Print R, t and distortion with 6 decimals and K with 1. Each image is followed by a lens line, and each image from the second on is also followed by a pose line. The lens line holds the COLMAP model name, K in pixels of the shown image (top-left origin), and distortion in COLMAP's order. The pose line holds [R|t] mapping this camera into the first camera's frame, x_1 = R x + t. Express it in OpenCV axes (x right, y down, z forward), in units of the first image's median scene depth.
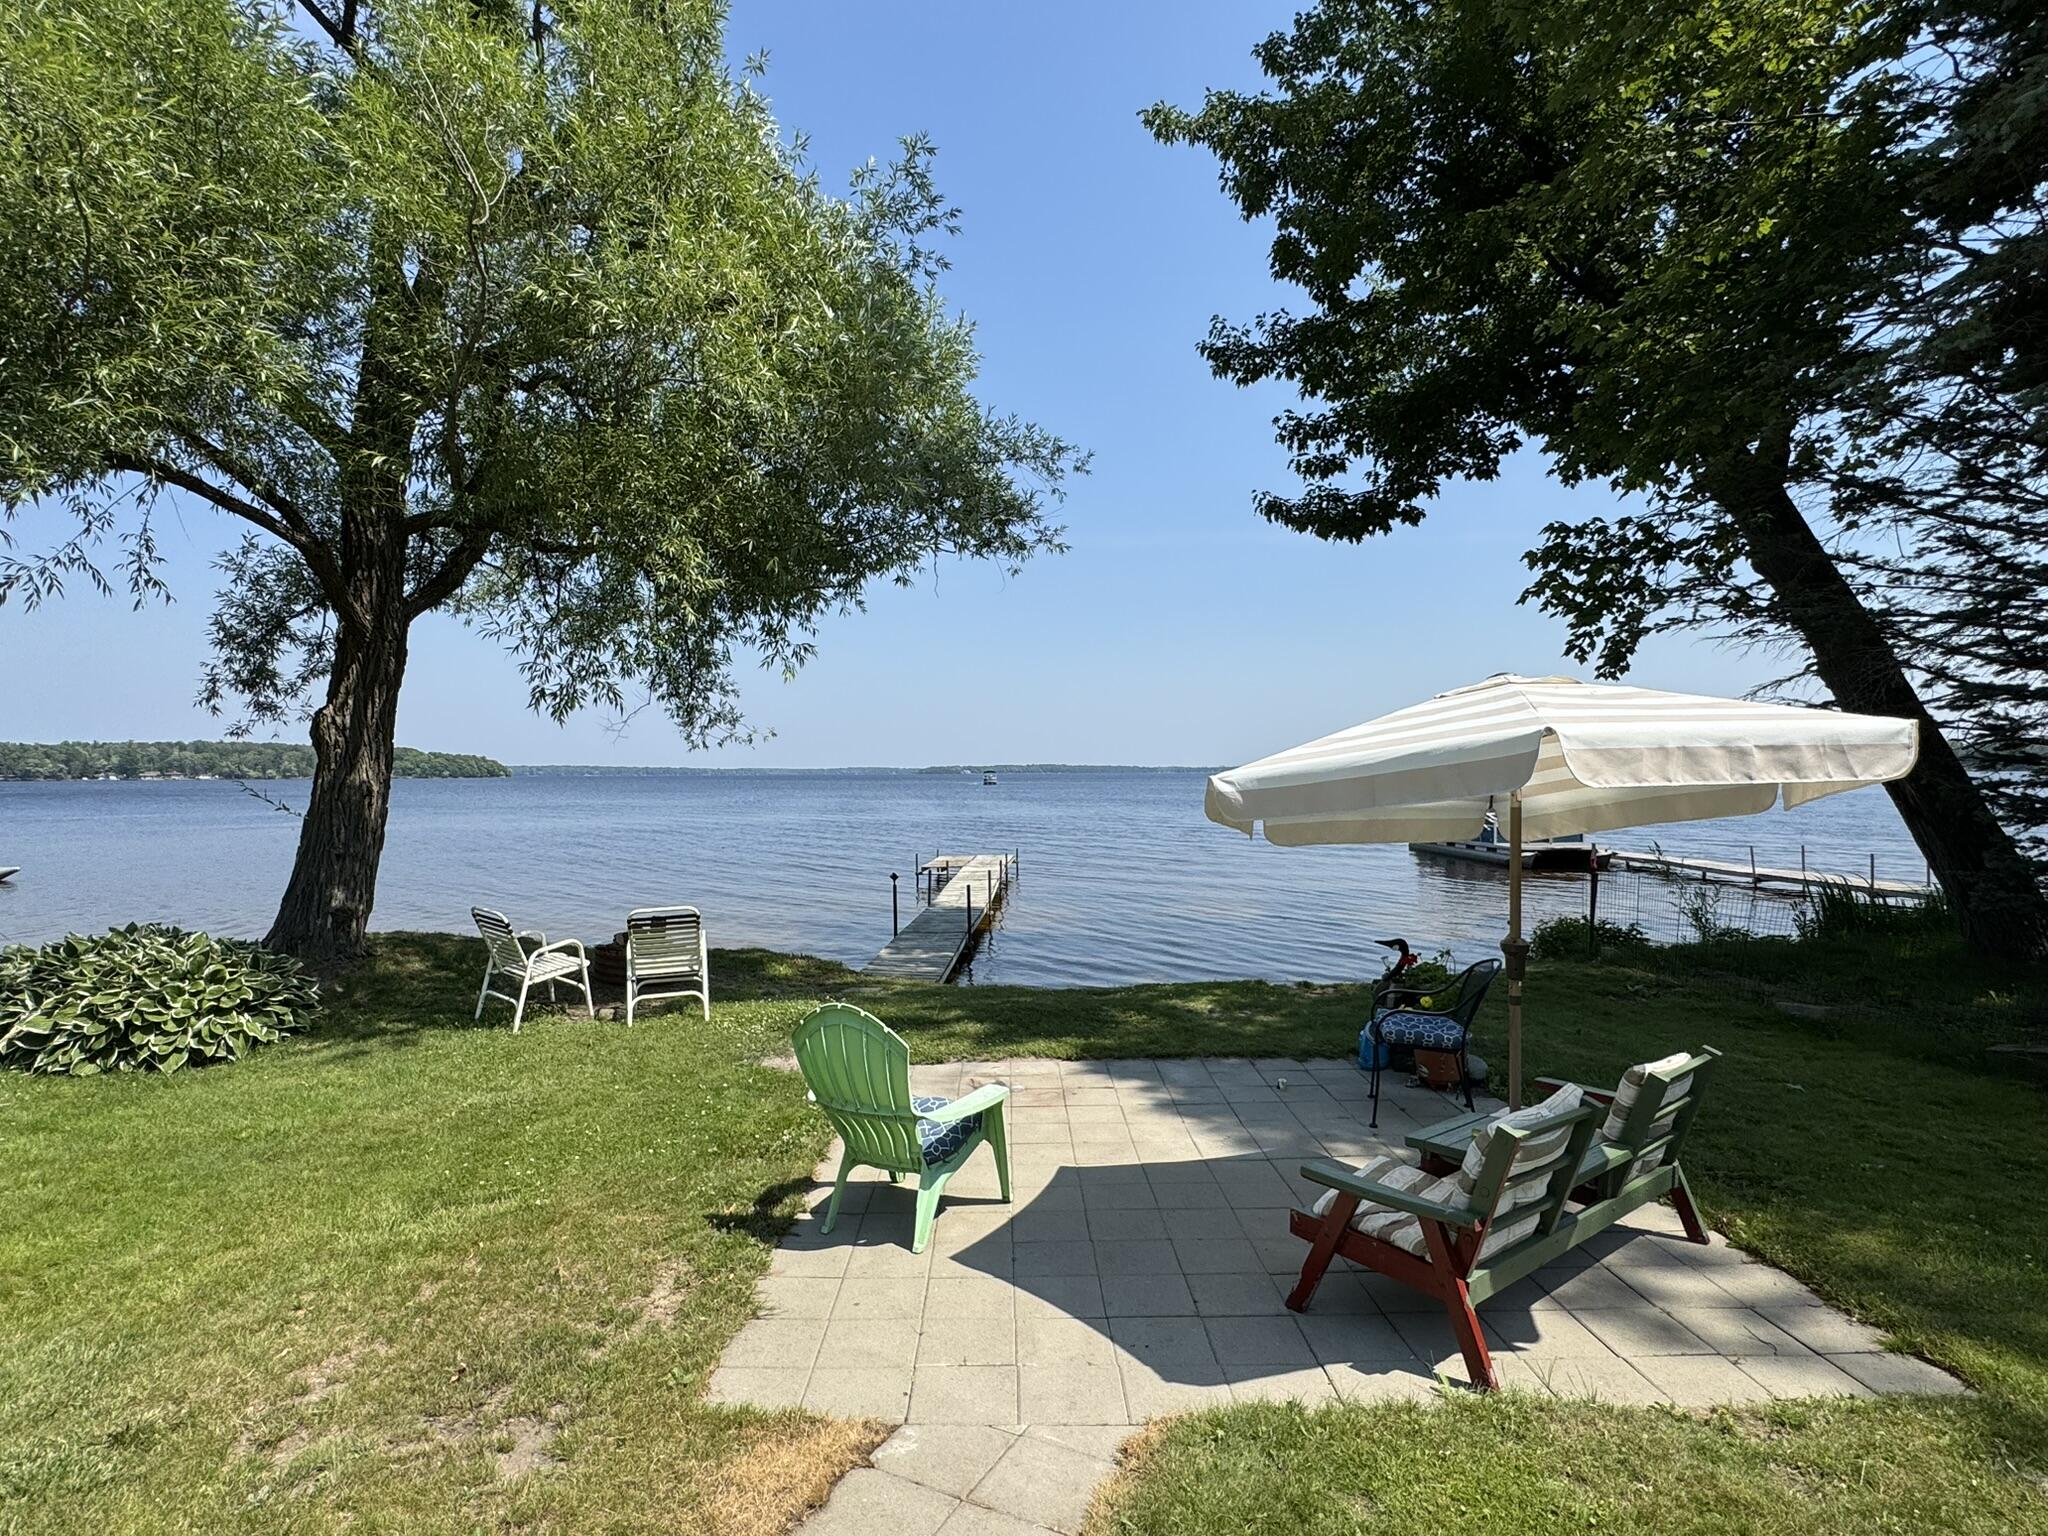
lens RADIAL K [[1078.7, 0, 1031.0], [0, 1078.7, 765.4], [0, 0, 1]] dist [-0.014670, -0.001372]
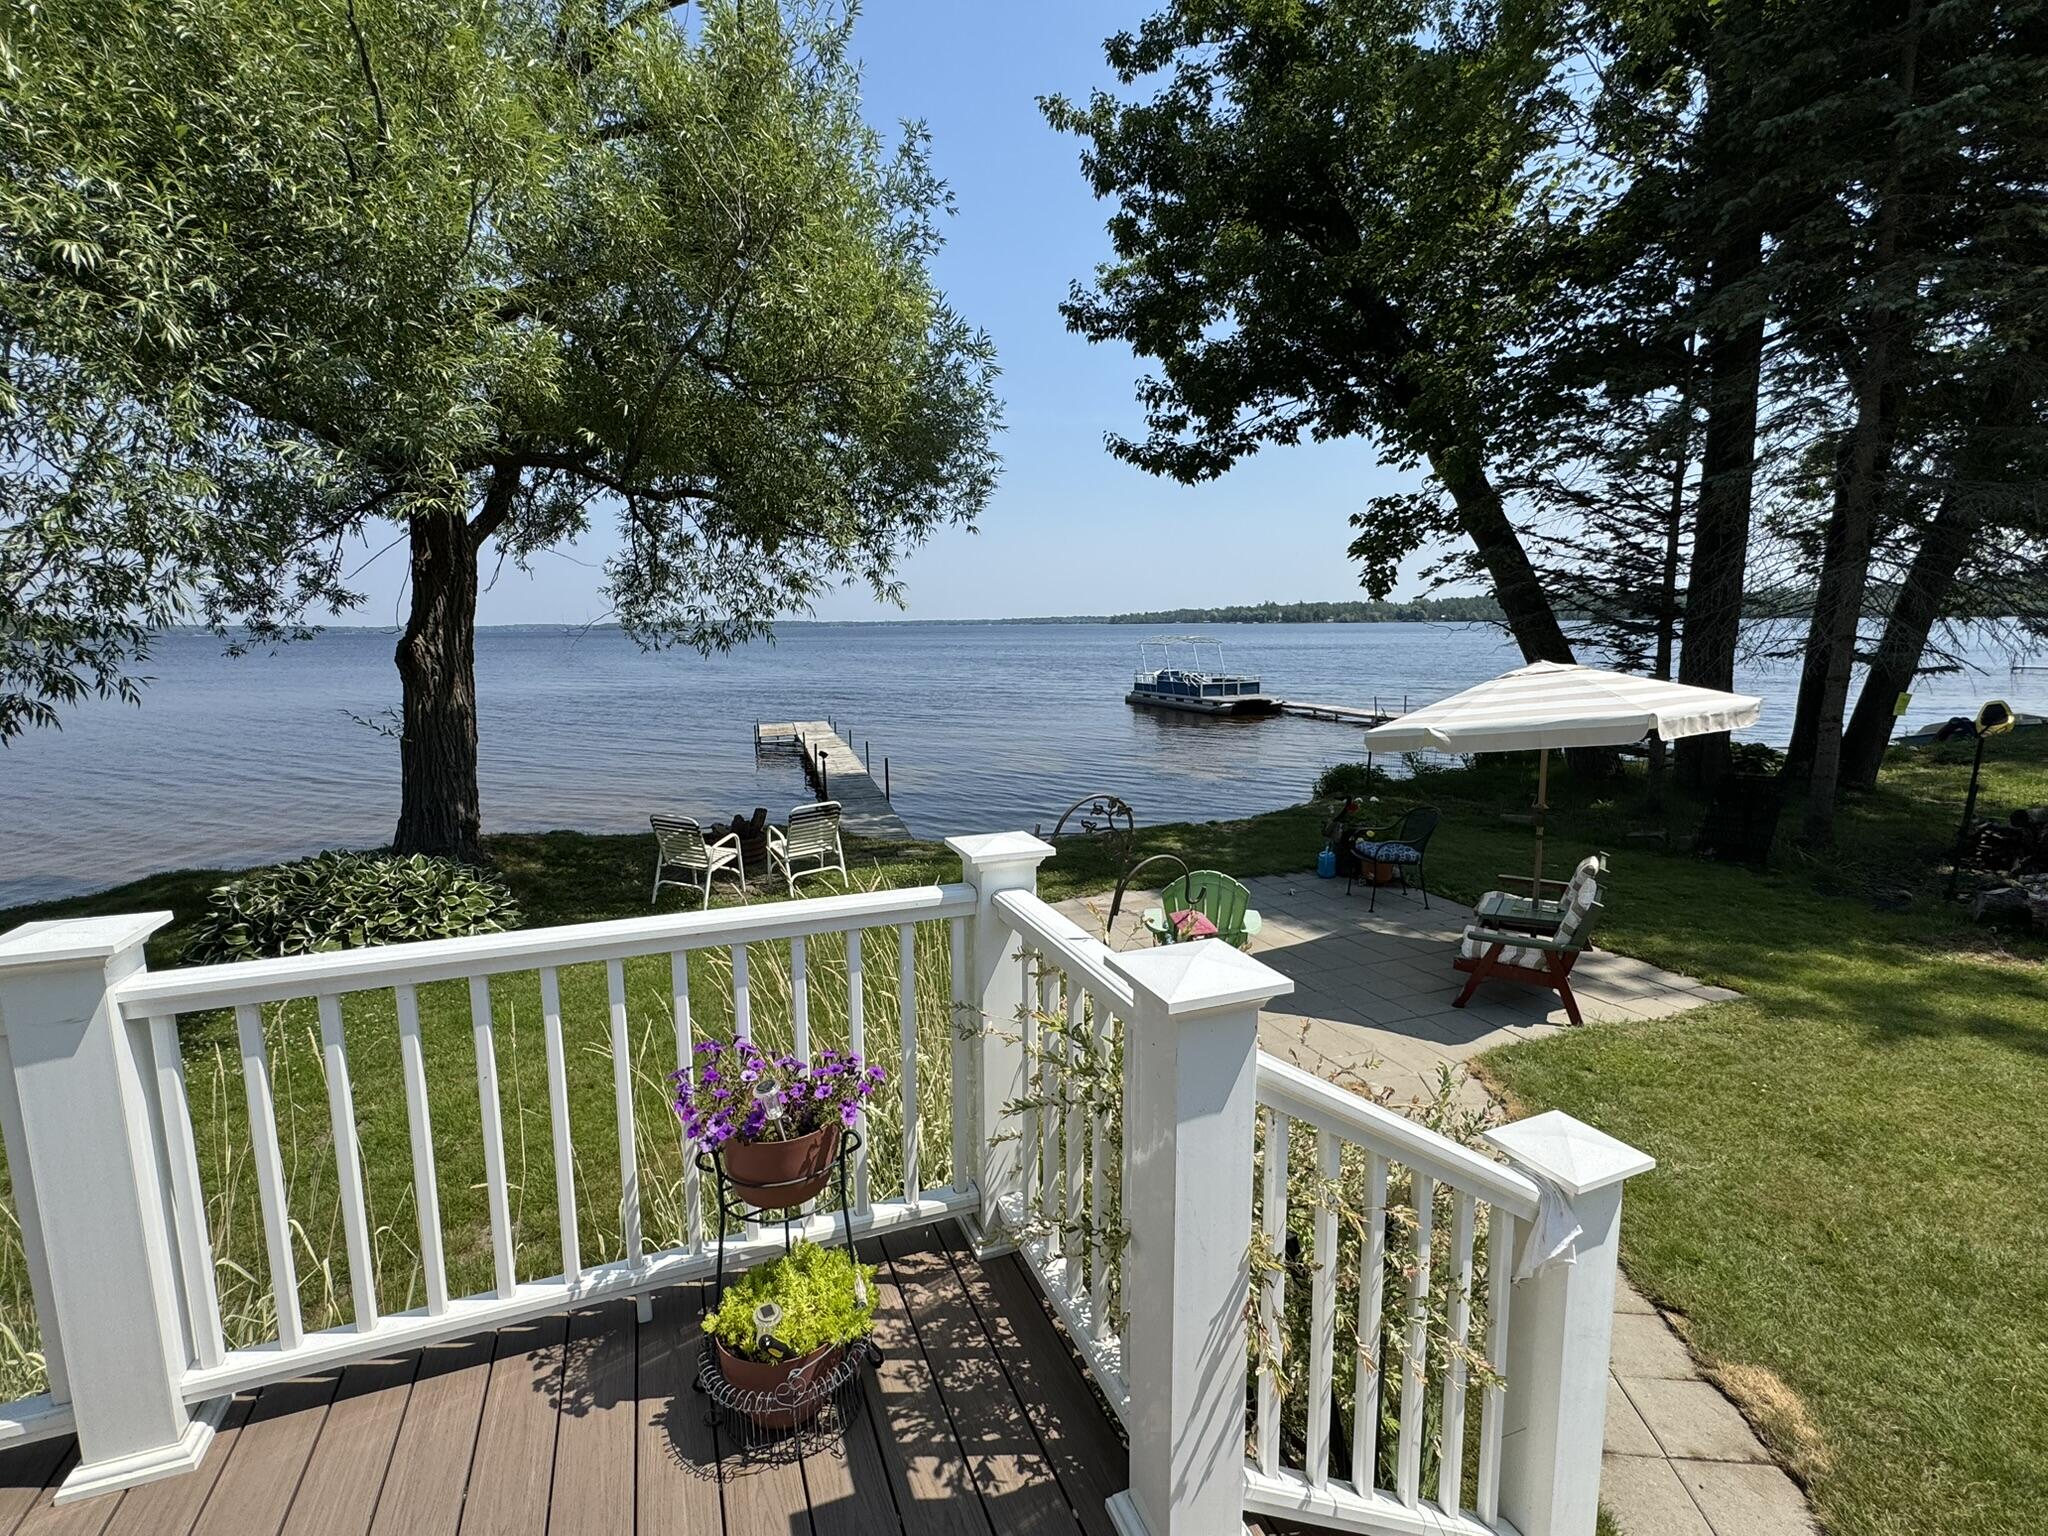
lens RADIAL K [[958.0, 0, 1014.5], [0, 958.0, 784.3], [0, 0, 1]] dist [-0.027961, 0.000821]
pose [[0.946962, -0.060866, 0.315530, -0.361190], [0.005422, 0.984785, 0.173694, -0.064102], [-0.321301, -0.162771, 0.932883, -0.091394]]
